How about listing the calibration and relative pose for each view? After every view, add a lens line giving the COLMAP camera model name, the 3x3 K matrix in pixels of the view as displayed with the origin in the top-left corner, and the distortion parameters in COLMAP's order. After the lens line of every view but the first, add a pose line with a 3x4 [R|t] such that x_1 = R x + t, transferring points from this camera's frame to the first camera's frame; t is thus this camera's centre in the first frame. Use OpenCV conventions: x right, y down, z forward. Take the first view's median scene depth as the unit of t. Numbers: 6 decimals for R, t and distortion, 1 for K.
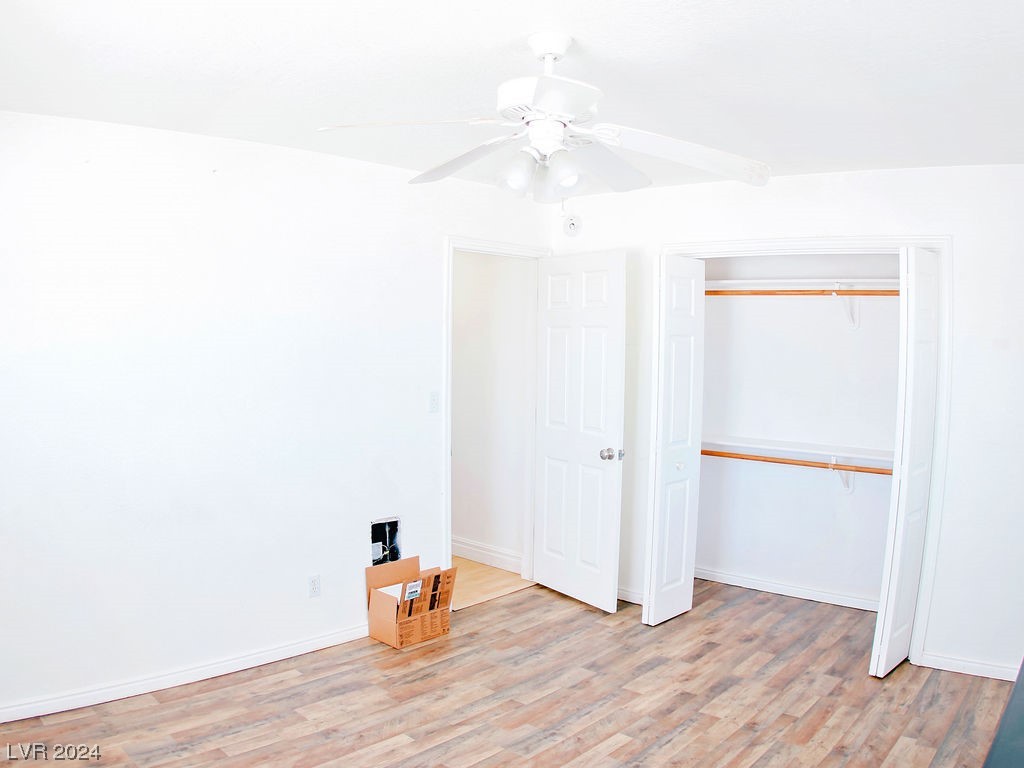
lens RADIAL K [[786.4, 0, 527.0], [0, 786.4, 393.2], [0, 0, 1]] dist [-0.334317, 0.115631]
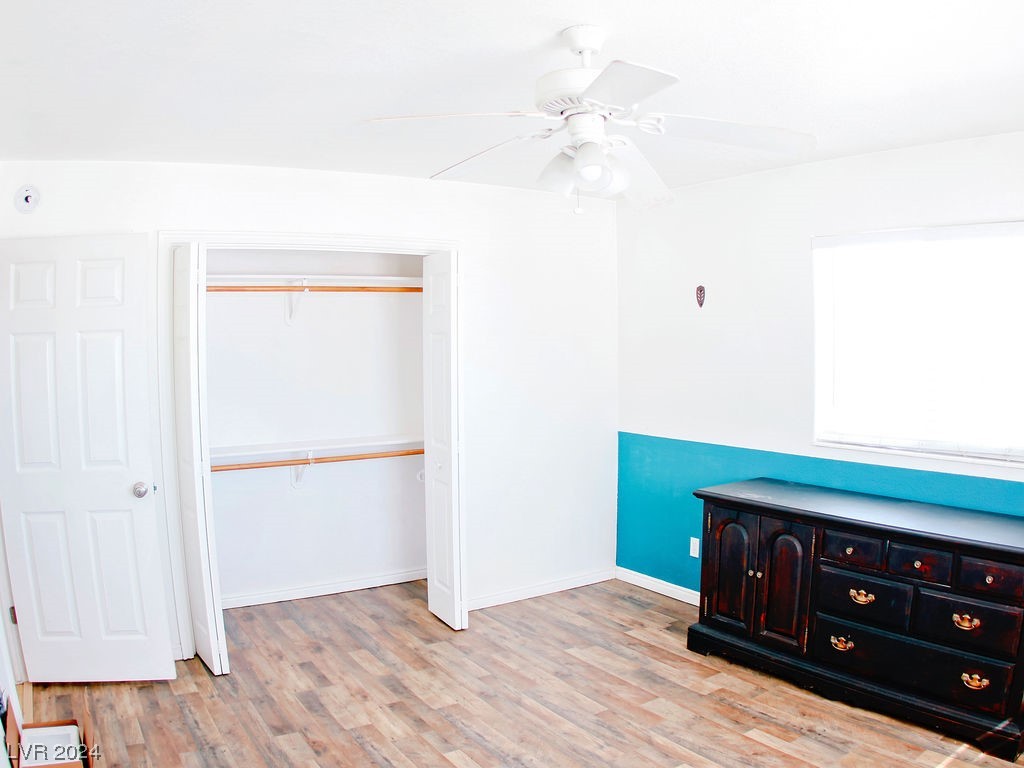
lens RADIAL K [[786.4, 0, 527.0], [0, 786.4, 393.2], [0, 0, 1]] dist [-0.334317, 0.115631]
pose [[0.249751, -0.084047, 0.964656, -0.538485], [0.078731, 0.994690, 0.066280, -0.041164], [-0.965104, 0.059395, 0.255042, 0.472970]]
